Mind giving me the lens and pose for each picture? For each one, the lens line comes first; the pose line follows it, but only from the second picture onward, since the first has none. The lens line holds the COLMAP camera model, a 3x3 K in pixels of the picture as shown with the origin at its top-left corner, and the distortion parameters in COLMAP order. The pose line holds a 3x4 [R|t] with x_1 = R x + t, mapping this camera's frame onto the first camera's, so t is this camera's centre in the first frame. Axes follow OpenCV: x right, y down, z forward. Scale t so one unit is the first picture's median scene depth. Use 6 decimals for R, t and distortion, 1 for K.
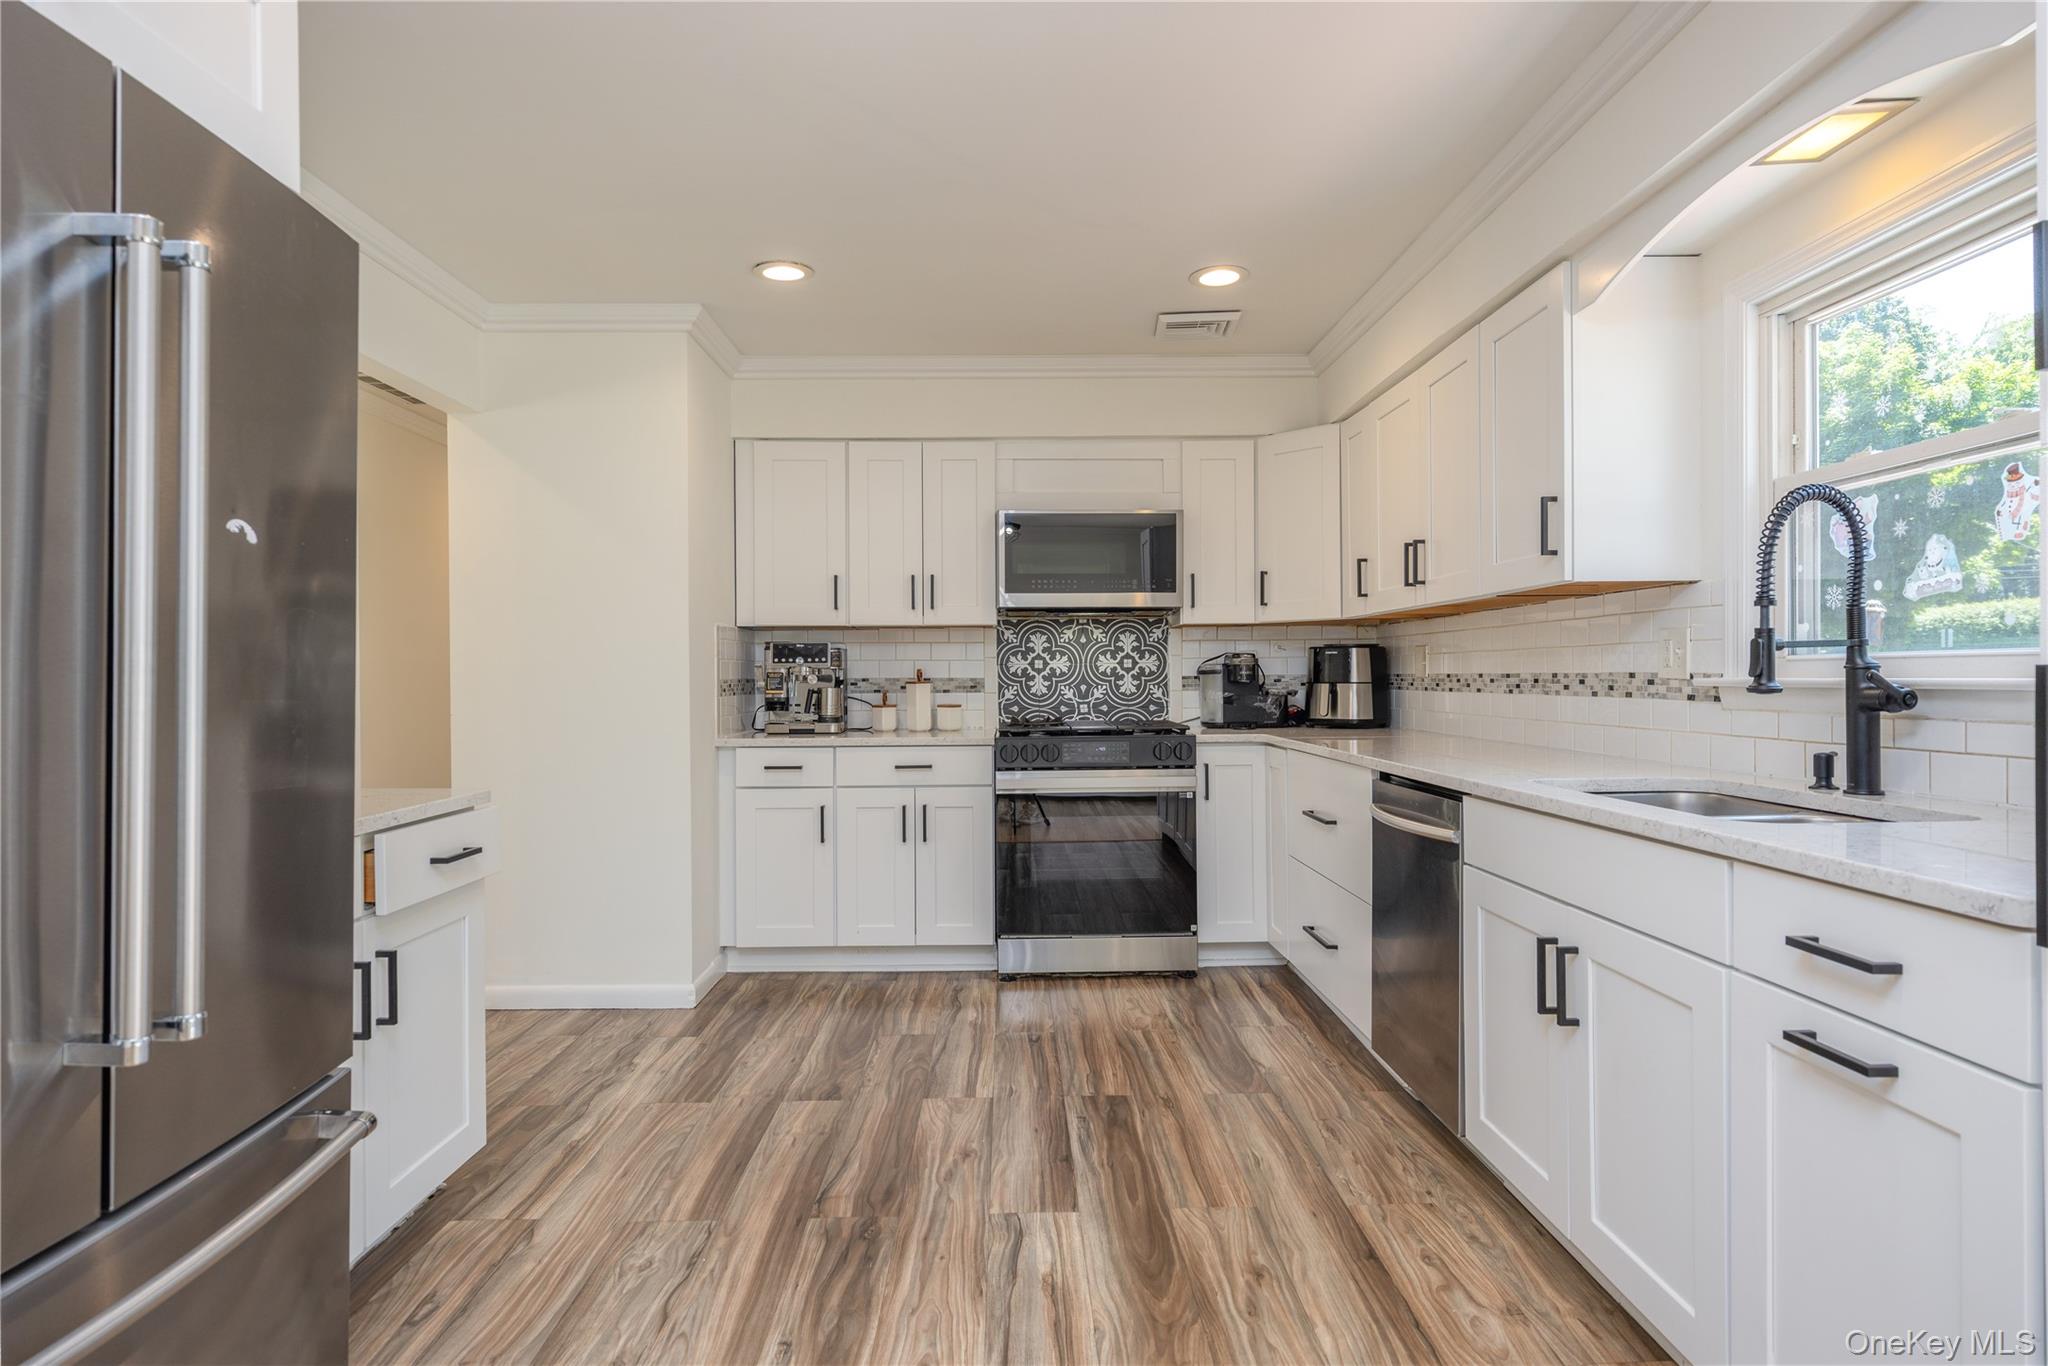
lens RADIAL K [[1104.2, 0, 1011.6], [0, 1104.2, 677.4], [0, 0, 1]] dist [0.001005, 0.000184]
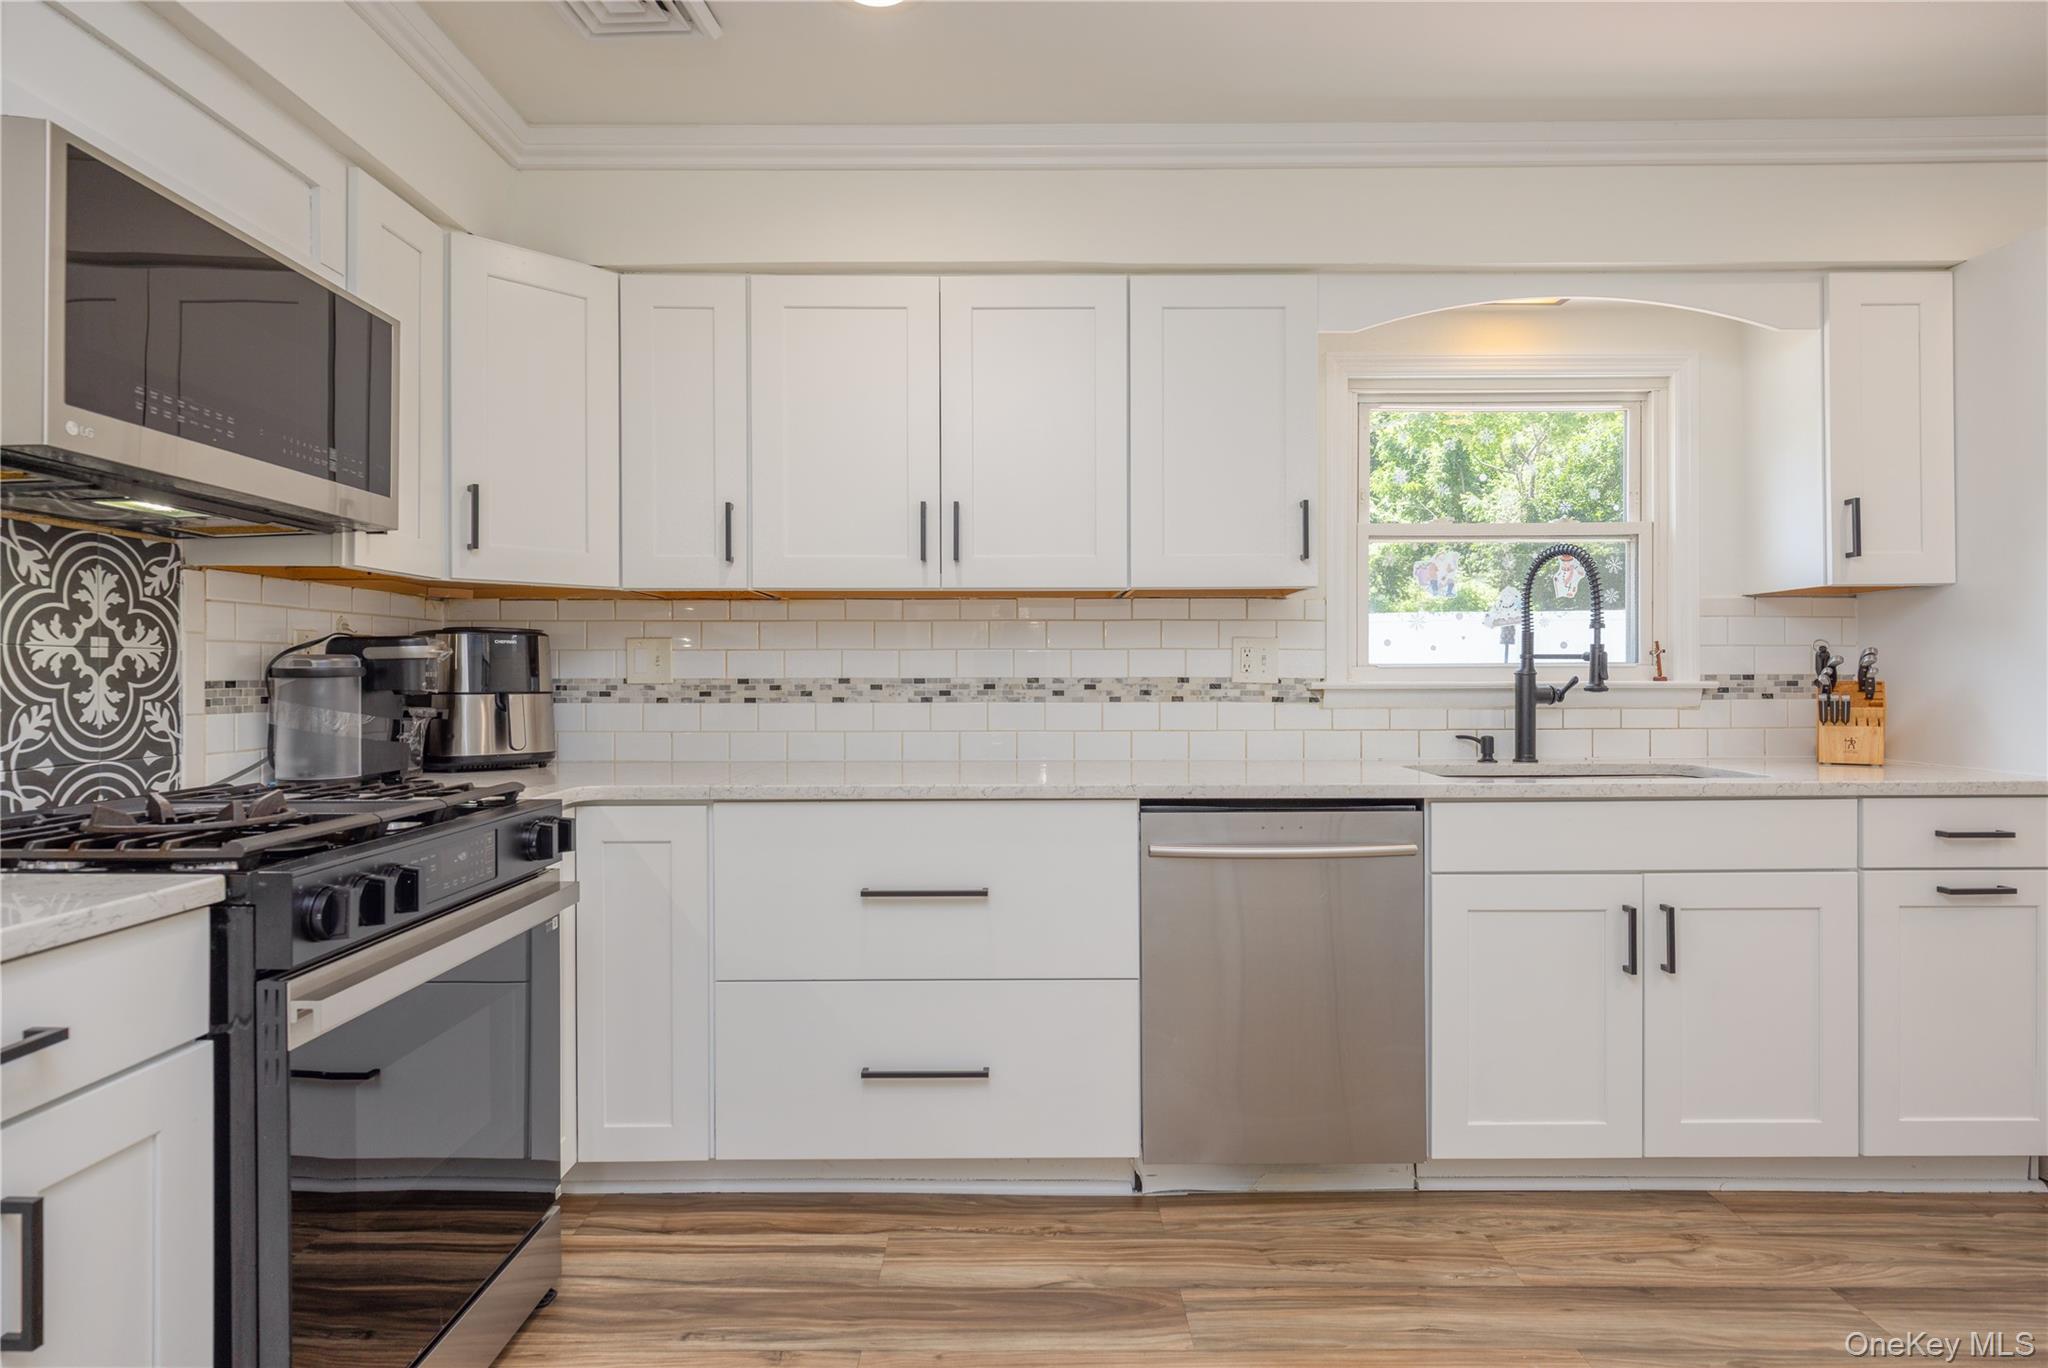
lens RADIAL K [[1110.5, 0, 1023.4], [0, 1110.5, 674.8], [0, 0, 1]] dist [-0.000267, 0.000828]
pose [[0.010605, 0.009250, 0.999901, -0.411313], [0.002818, 0.999953, -0.009280, 0.002102], [-0.999940, 0.002917, 0.010579, 0.980577]]
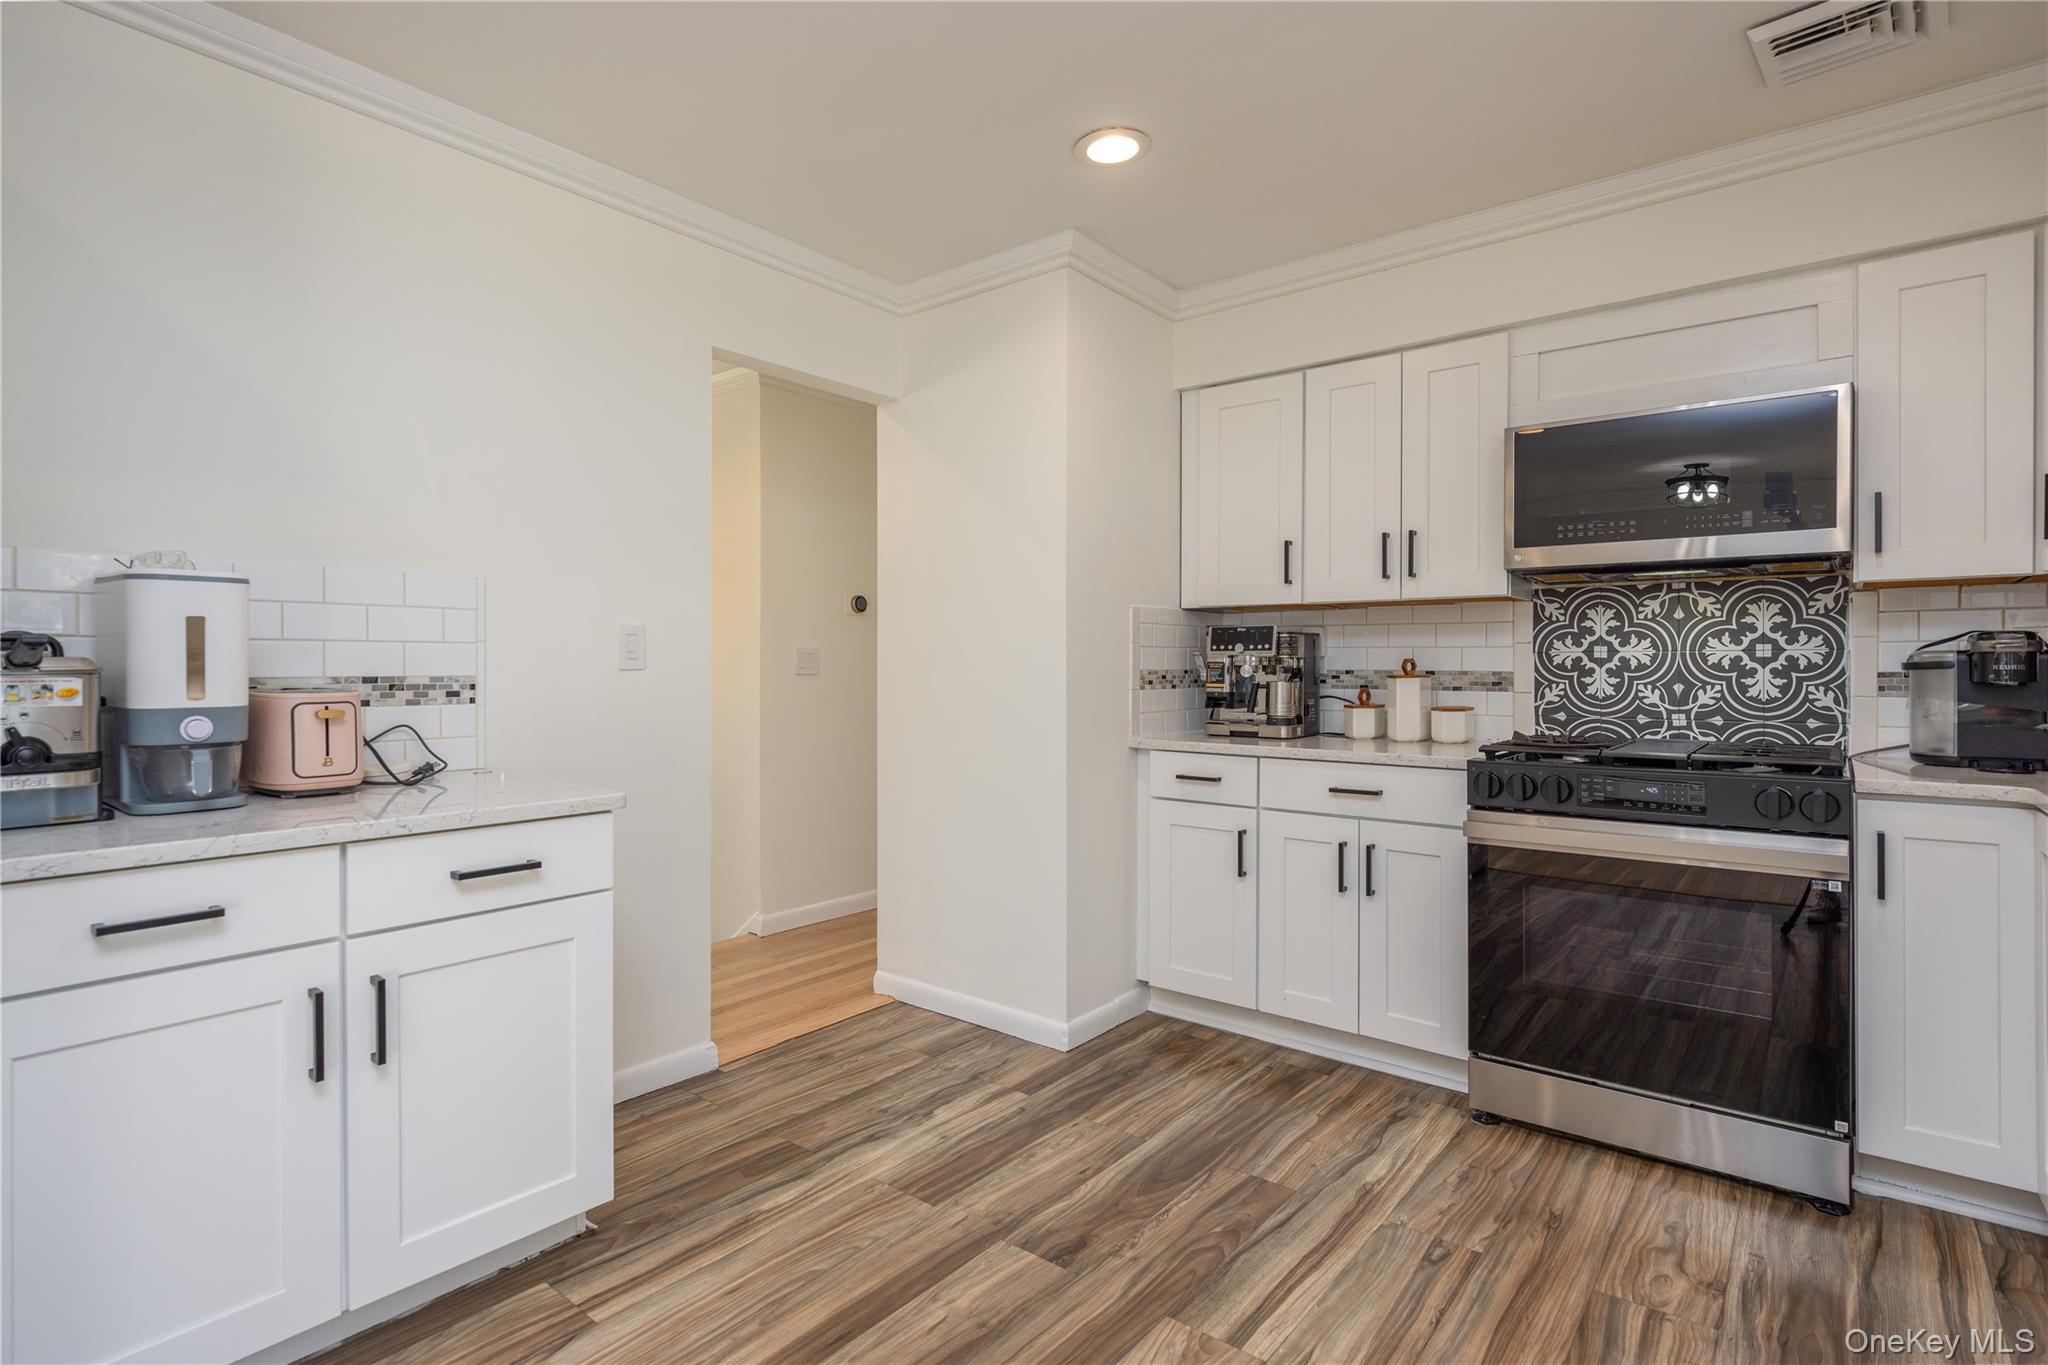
lens RADIAL K [[987.7, 0, 1026.0], [0, 987.7, 667.7], [0, 0, 1]] dist [-0.001588, -0.002158]
pose [[0.773018, 0.008720, -0.634324, 0.199435], [-0.007260, 0.999962, 0.004899, -0.003986], [0.634342, 0.000818, 0.773052, 0.444873]]
